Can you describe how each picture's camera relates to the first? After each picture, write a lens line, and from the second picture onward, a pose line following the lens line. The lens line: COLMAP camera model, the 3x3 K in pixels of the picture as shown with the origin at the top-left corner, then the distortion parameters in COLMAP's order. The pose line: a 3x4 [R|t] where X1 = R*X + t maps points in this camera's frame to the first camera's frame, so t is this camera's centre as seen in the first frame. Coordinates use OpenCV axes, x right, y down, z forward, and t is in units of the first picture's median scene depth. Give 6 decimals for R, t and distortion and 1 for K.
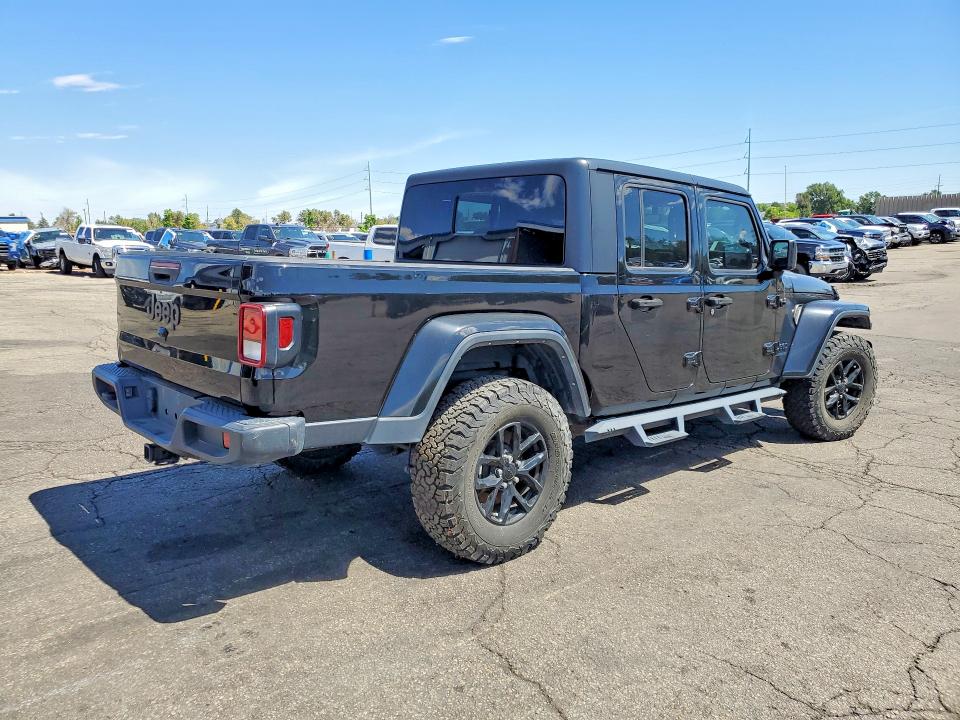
lens RADIAL K [[757.4, 0, 480.0], [0, 757.4, 360.0], [0, 0, 1]] dist [0.004049, 0.005840]
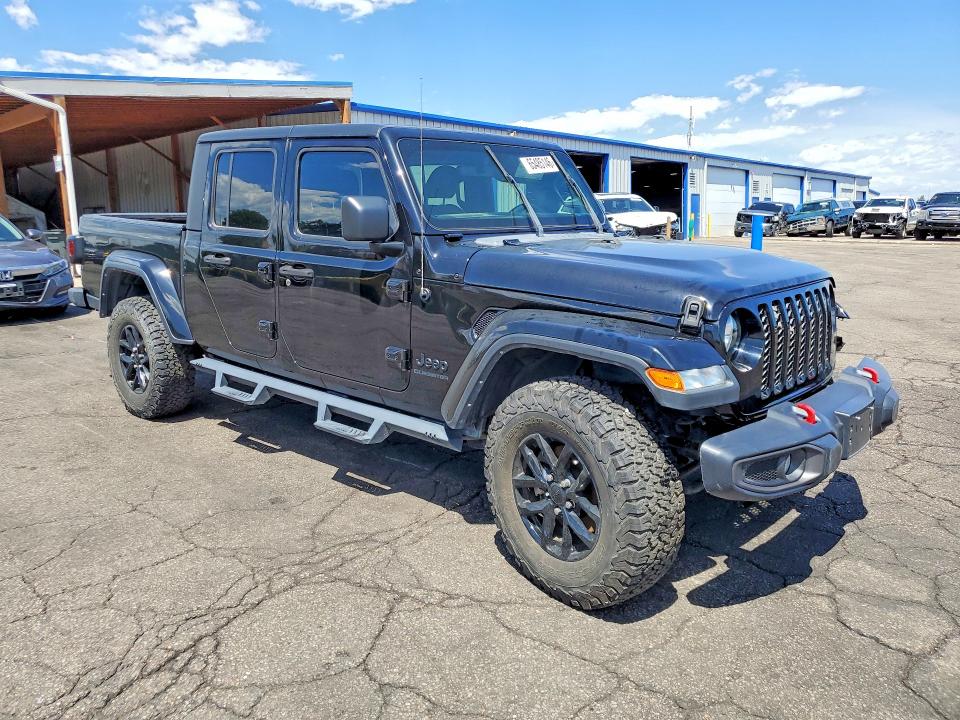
lens RADIAL K [[757.4, 0, 480.0], [0, 757.4, 360.0], [0, 0, 1]] dist [0.004049, 0.005840]
pose [[0.092537, 0.168625, -0.981327, 1.220861], [-0.162179, 0.974947, 0.152236, -0.147548], [0.982413, 0.145063, 0.117566, 1.142632]]
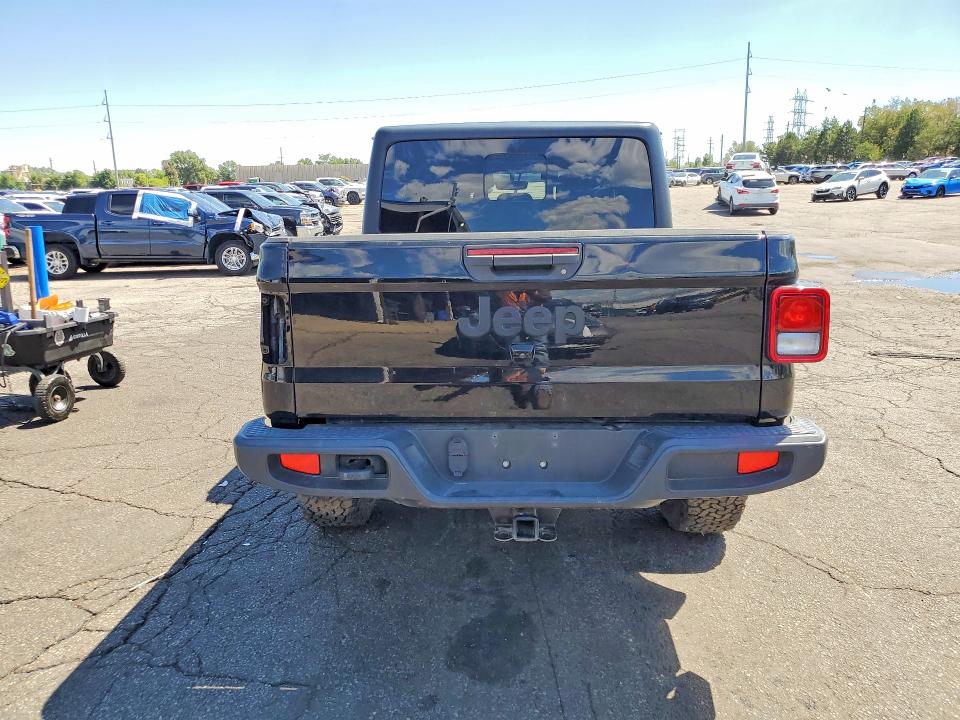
lens RADIAL K [[757.4, 0, 480.0], [0, 757.4, 360.0], [0, 0, 1]] dist [0.004049, 0.005840]
pose [[0.687099, -0.158535, 0.709057, -0.658211], [0.129658, 0.986994, 0.095035, -0.063513], [-0.714901, 0.026637, 0.698718, 0.404120]]
